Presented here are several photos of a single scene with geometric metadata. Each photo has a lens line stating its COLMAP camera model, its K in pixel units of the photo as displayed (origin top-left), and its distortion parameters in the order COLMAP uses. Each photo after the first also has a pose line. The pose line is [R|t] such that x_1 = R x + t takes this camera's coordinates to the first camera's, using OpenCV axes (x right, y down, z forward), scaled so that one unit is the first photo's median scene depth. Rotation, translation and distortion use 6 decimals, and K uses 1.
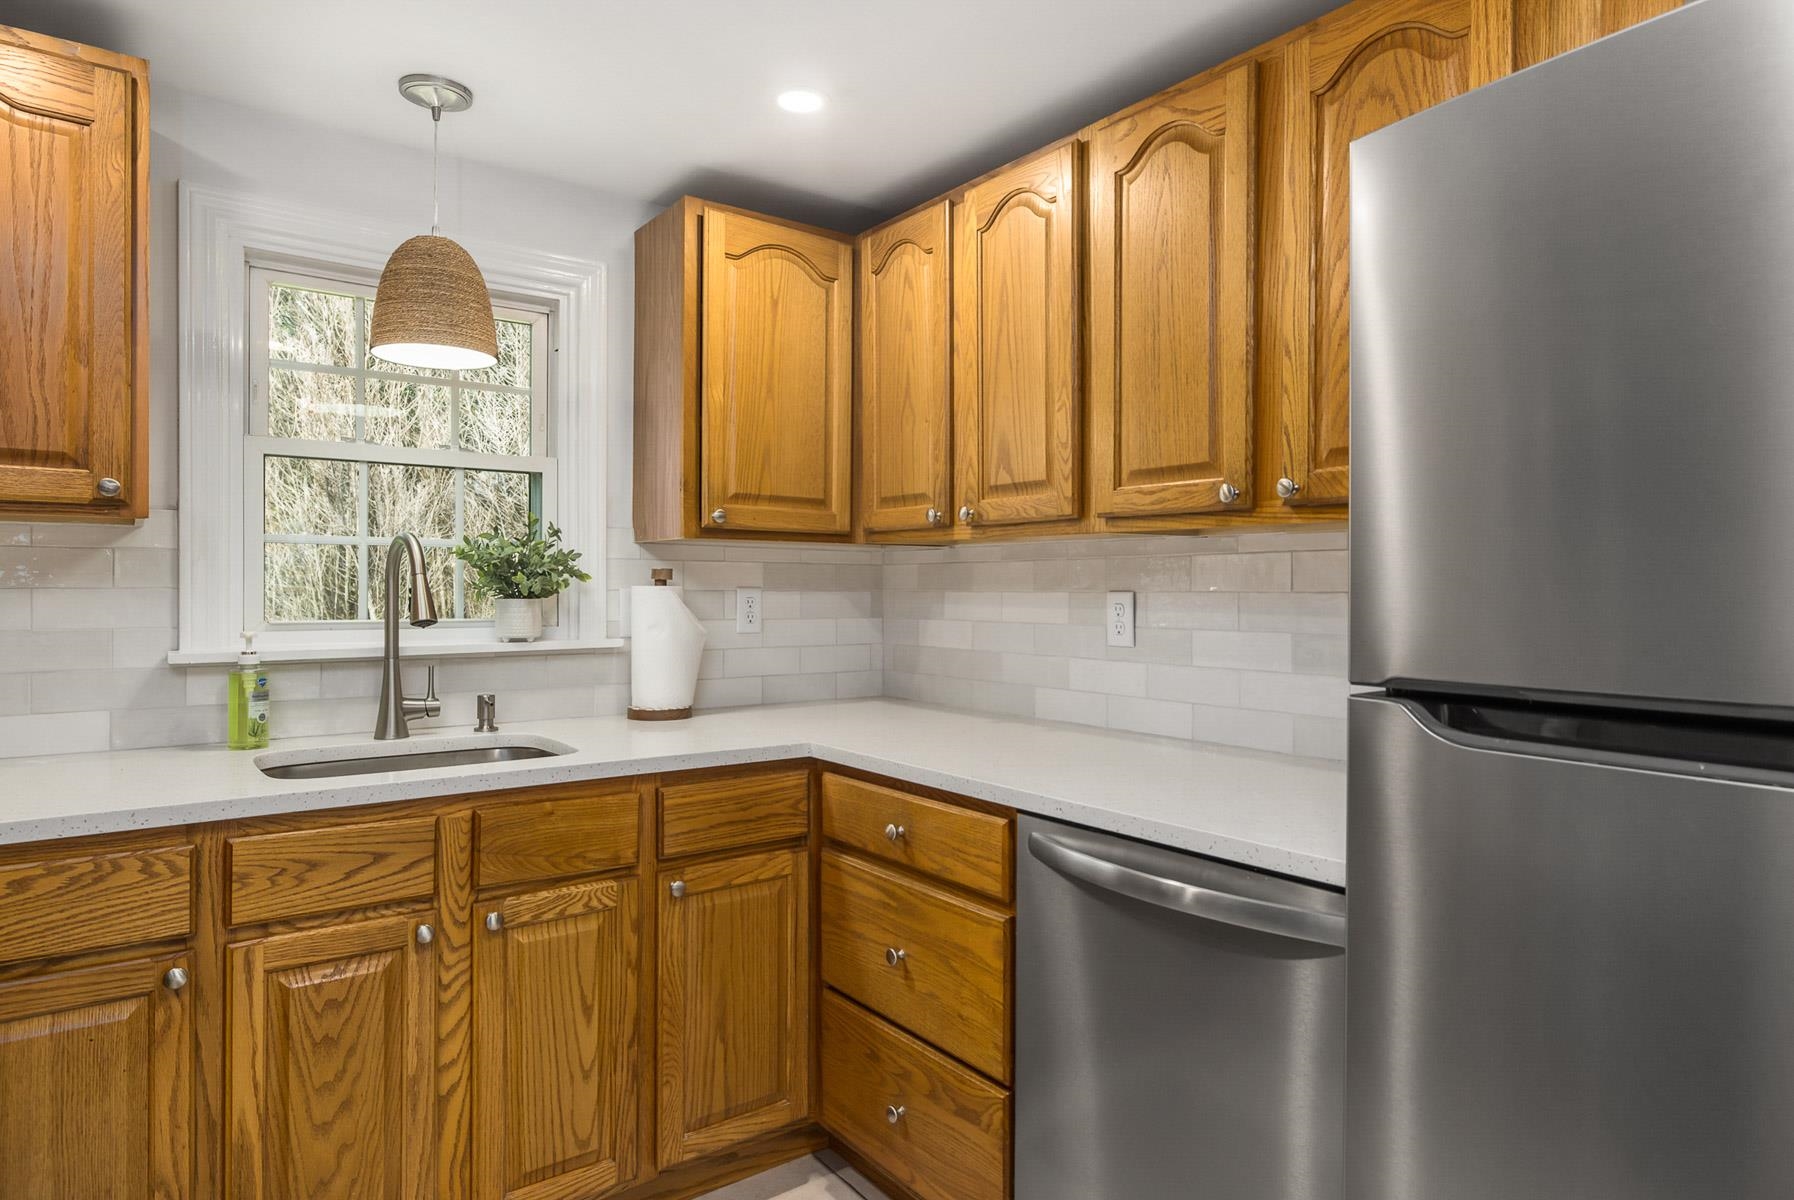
lens RADIAL K [[1042.4, 0, 897.0], [0, 1042.4, 600.0], [0, 0, 1]] dist [0.000622, 0.000203]
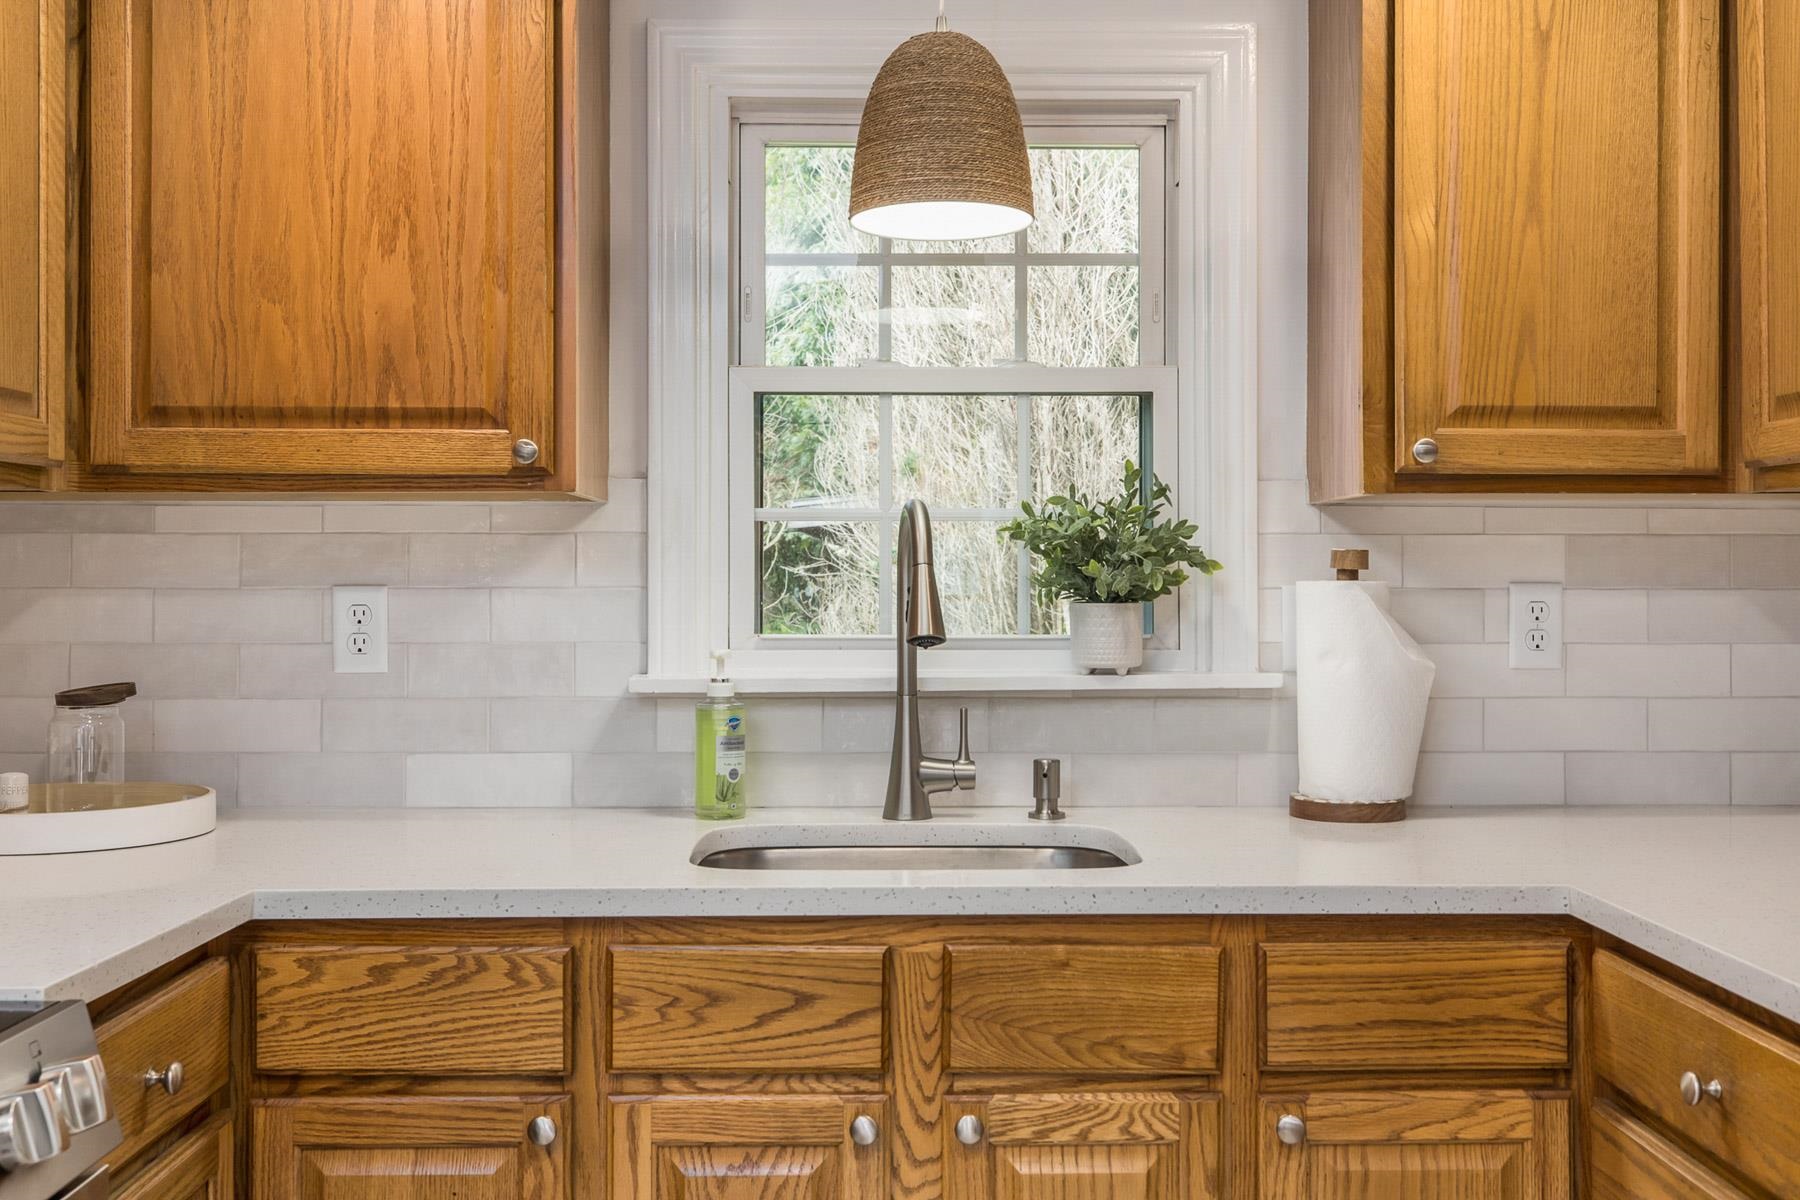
lens RADIAL K [[1768.2, 0, 900.7], [0, 1768.2, 587.6], [0, 0, 1]] dist [-0.000189, 0.011335]
pose [[0.813332, -0.003282, -0.581790, 0.166639], [-0.003042, 0.999946, -0.009894, 0.000323], [0.581792, 0.009816, 0.813279, 0.115294]]
